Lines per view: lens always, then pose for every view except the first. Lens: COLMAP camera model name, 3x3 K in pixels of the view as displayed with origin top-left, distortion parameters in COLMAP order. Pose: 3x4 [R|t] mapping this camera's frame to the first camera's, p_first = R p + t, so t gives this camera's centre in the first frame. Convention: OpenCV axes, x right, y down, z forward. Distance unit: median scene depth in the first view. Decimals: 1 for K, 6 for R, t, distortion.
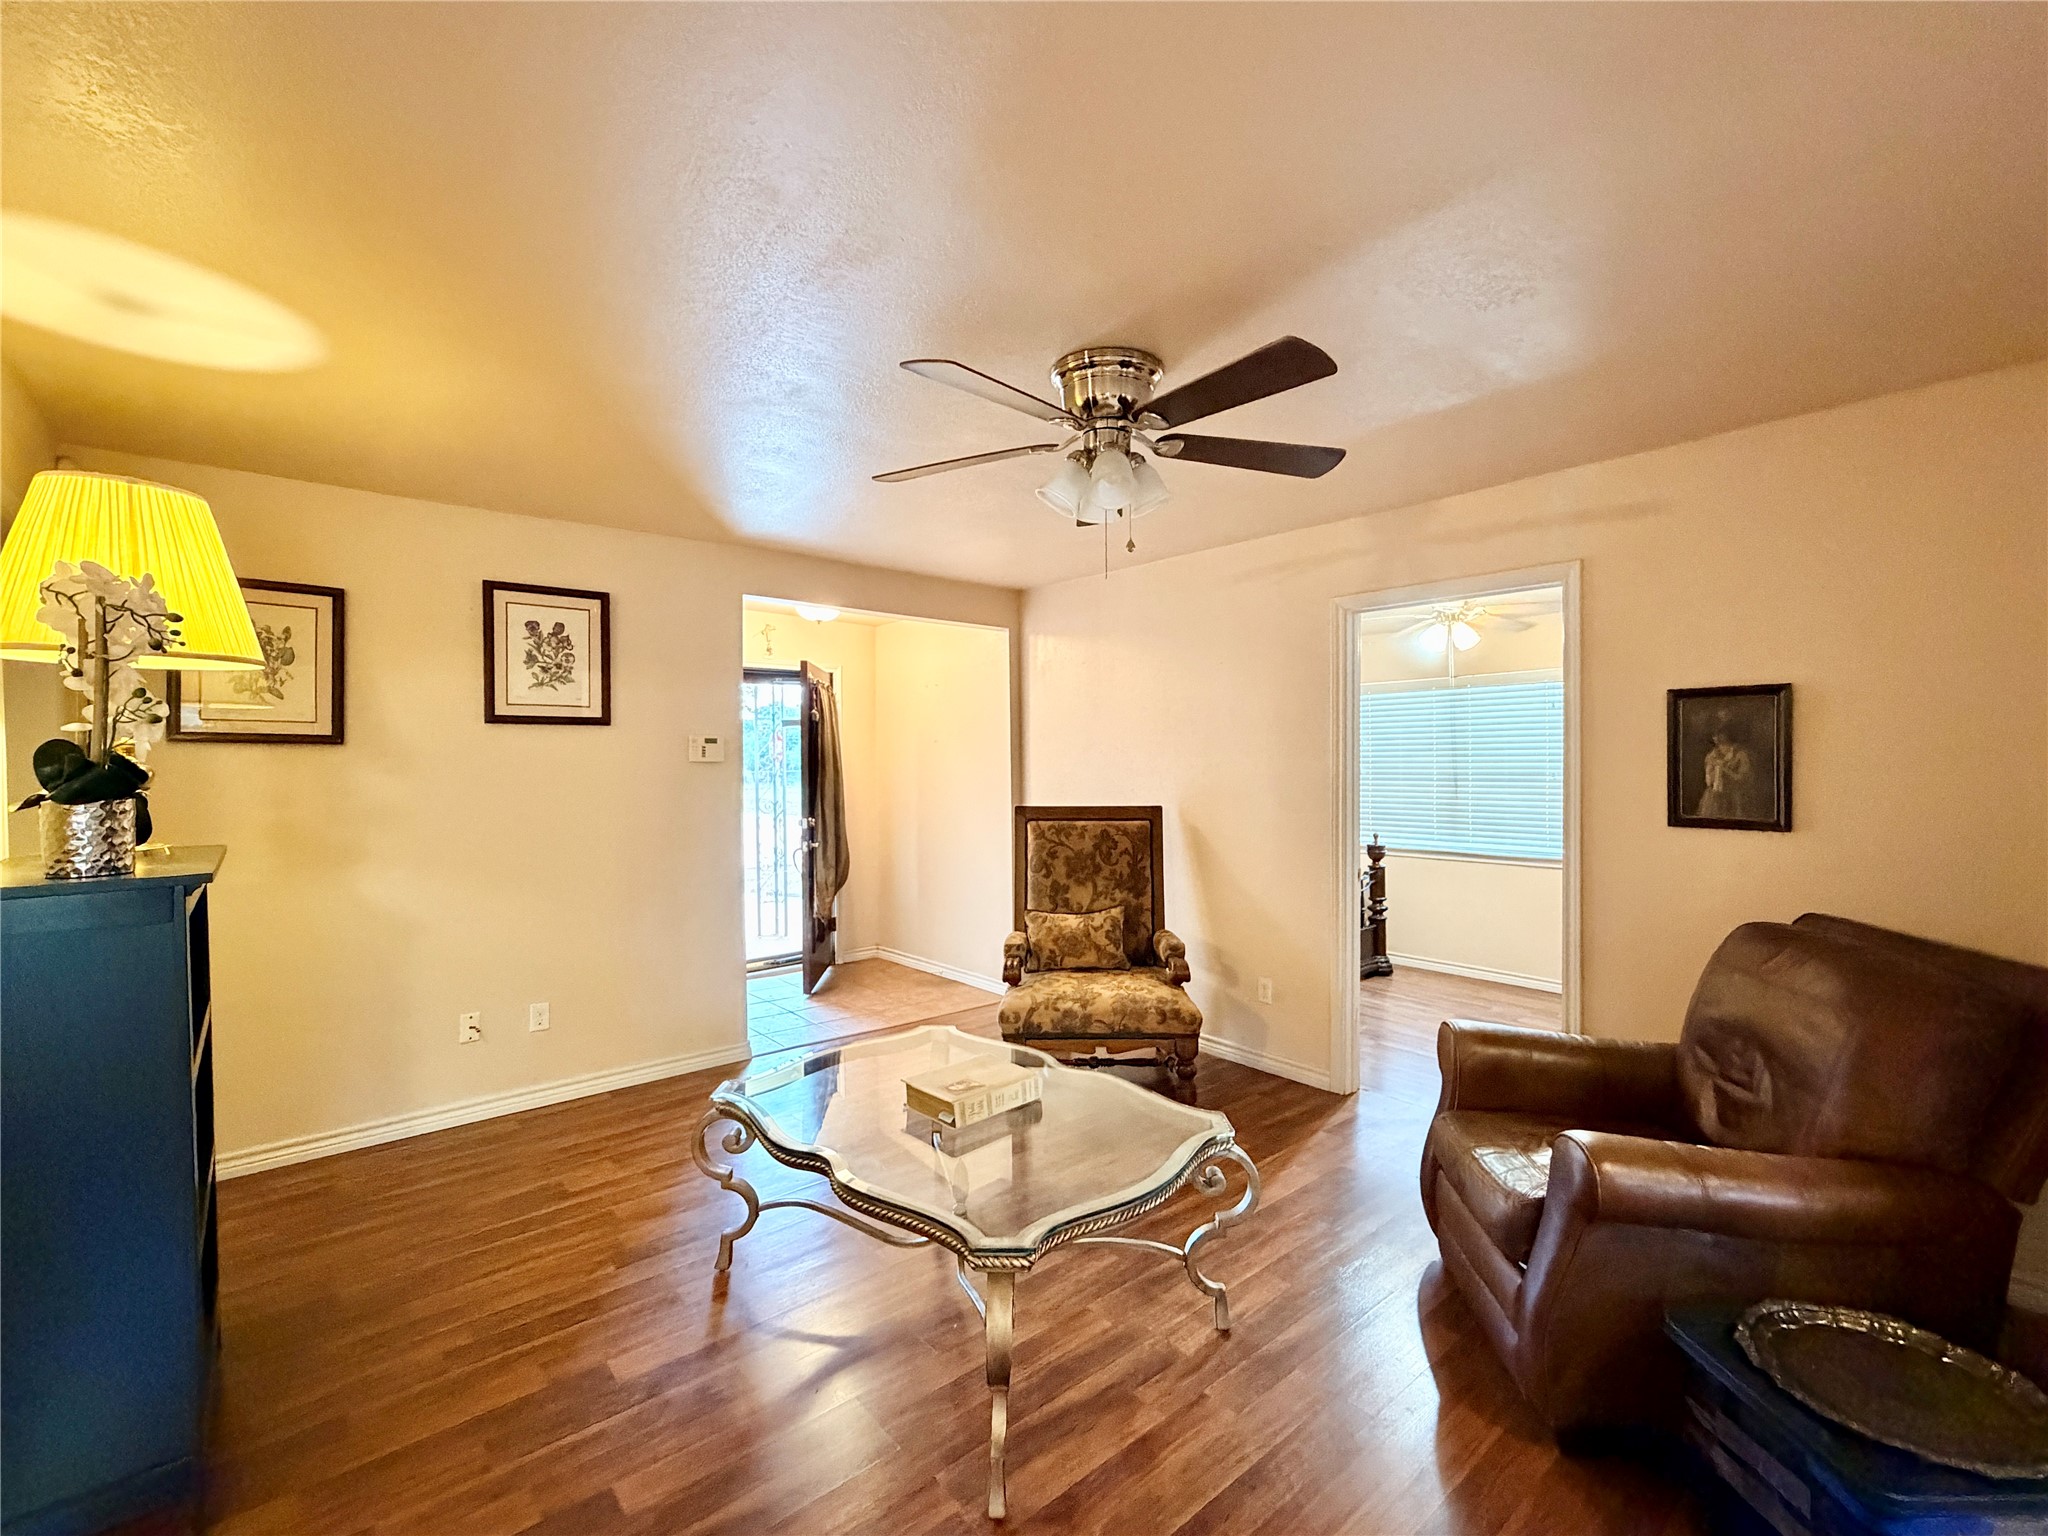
lens RADIAL K [[904.6, 0, 1024.0], [0, 904.6, 768.0], [0, 0, 1]] dist [0.000102, 0.000003]
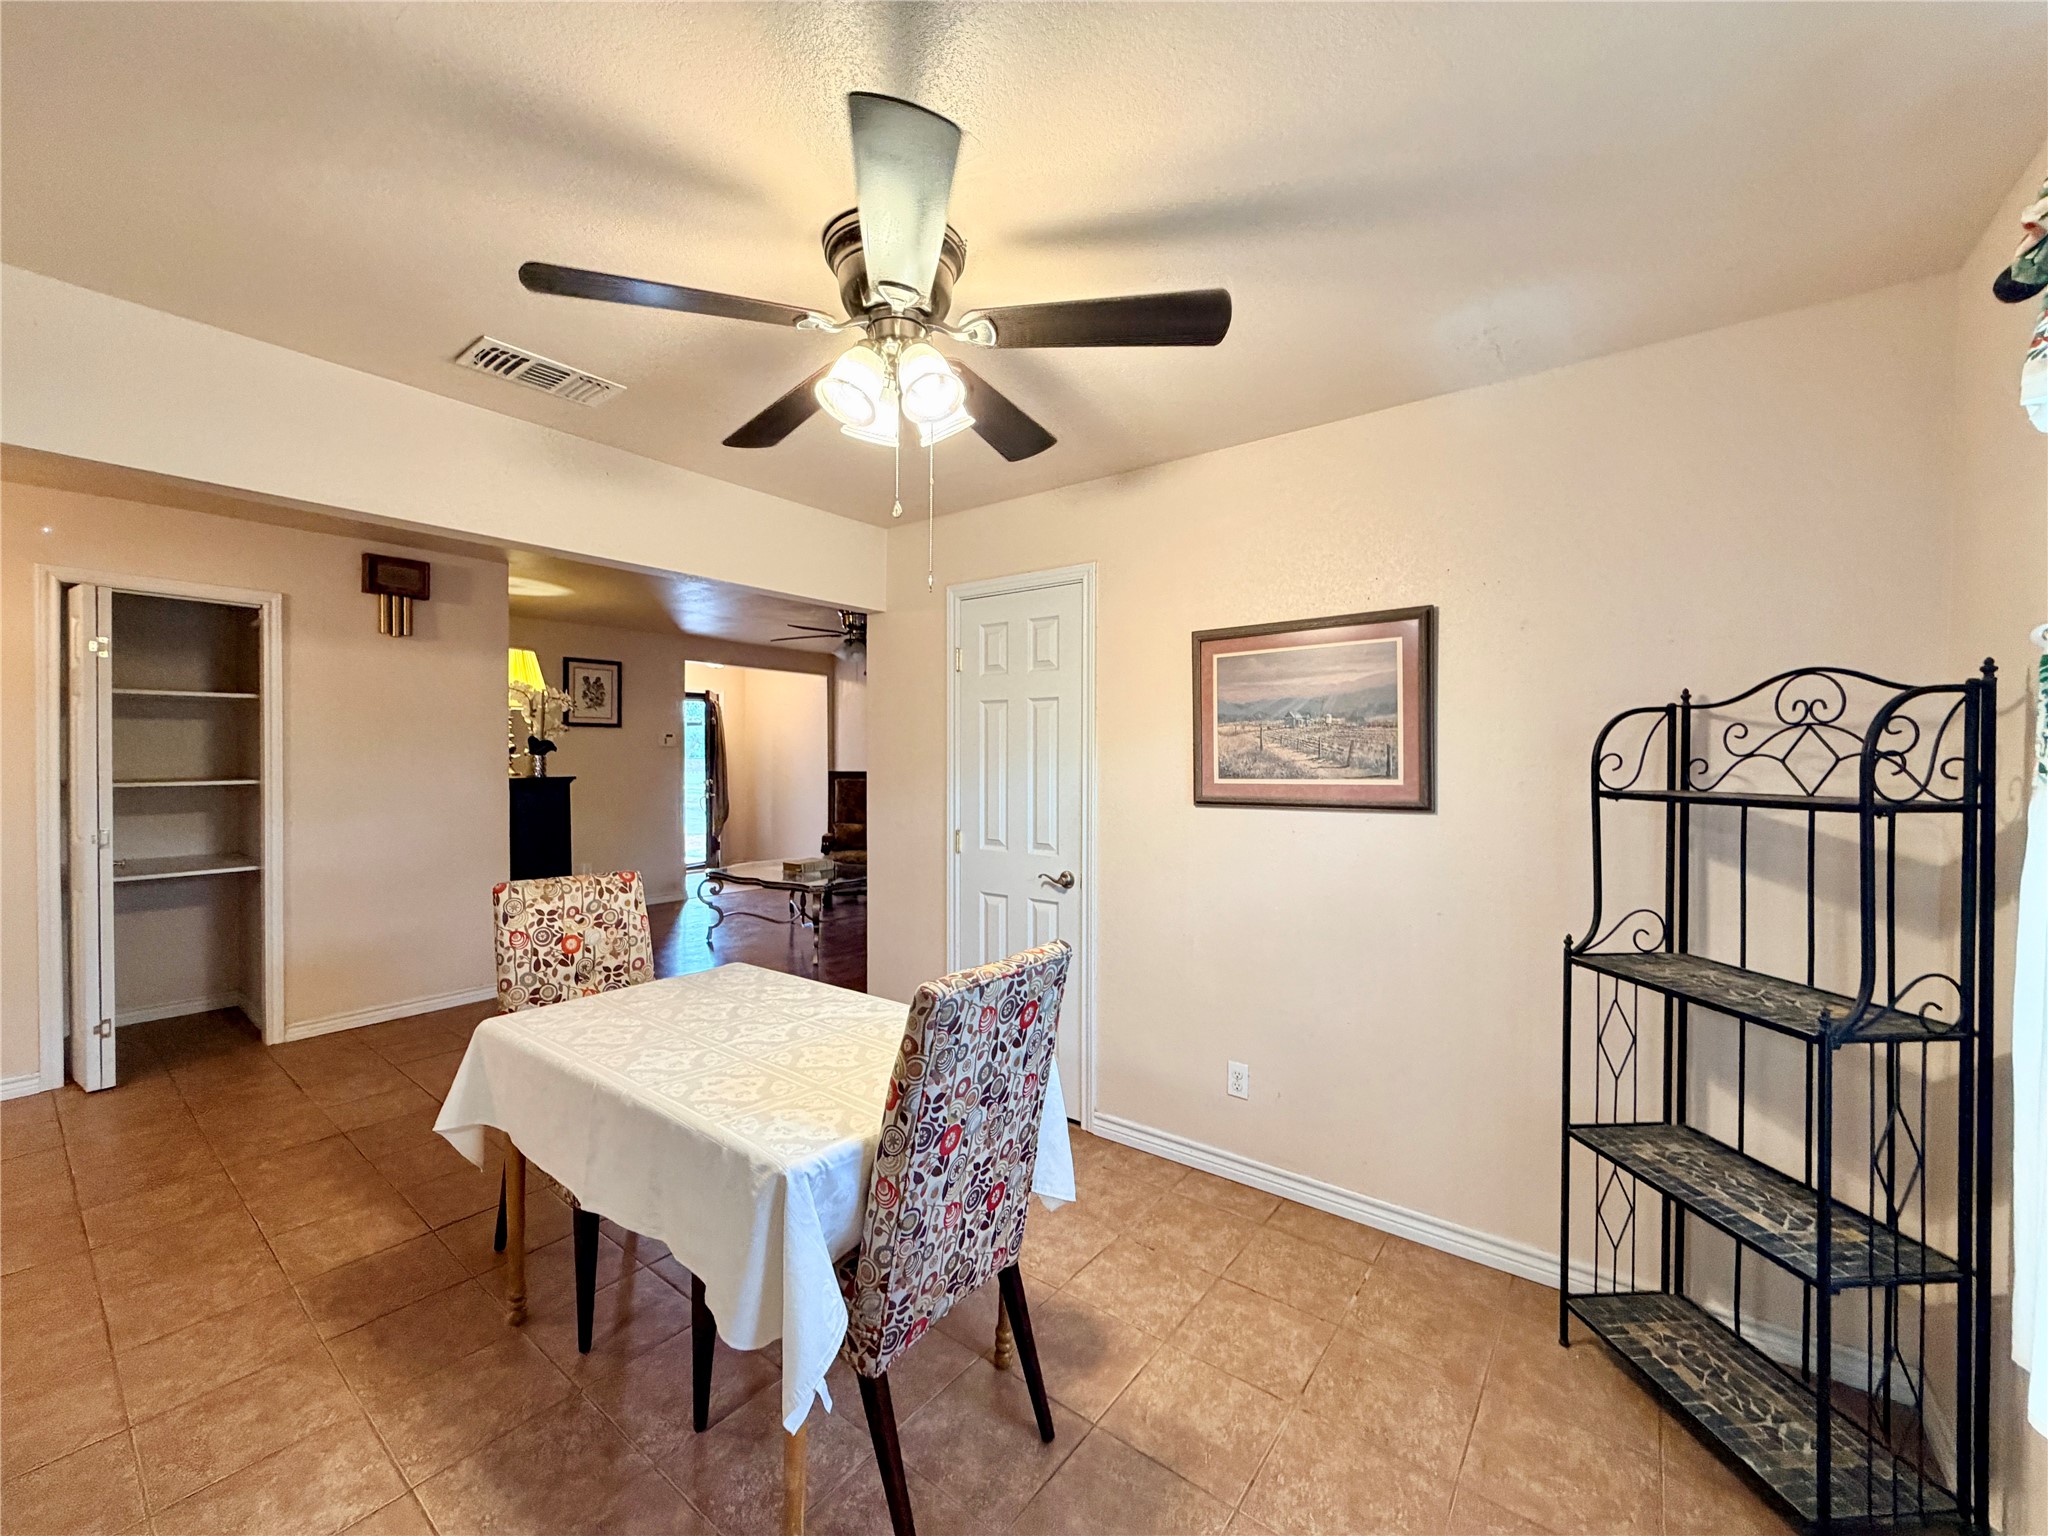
lens RADIAL K [[820.1, 0, 1013.6], [0, 820.1, 759.9], [0, 0, 1]] dist [-0.000058, -0.000048]
pose [[0.980401, 0.006429, 0.196907, 0.033694], [-0.006941, 0.999974, 0.001910, 0.012938], [-0.196890, -0.003240, 0.980420, -0.828420]]
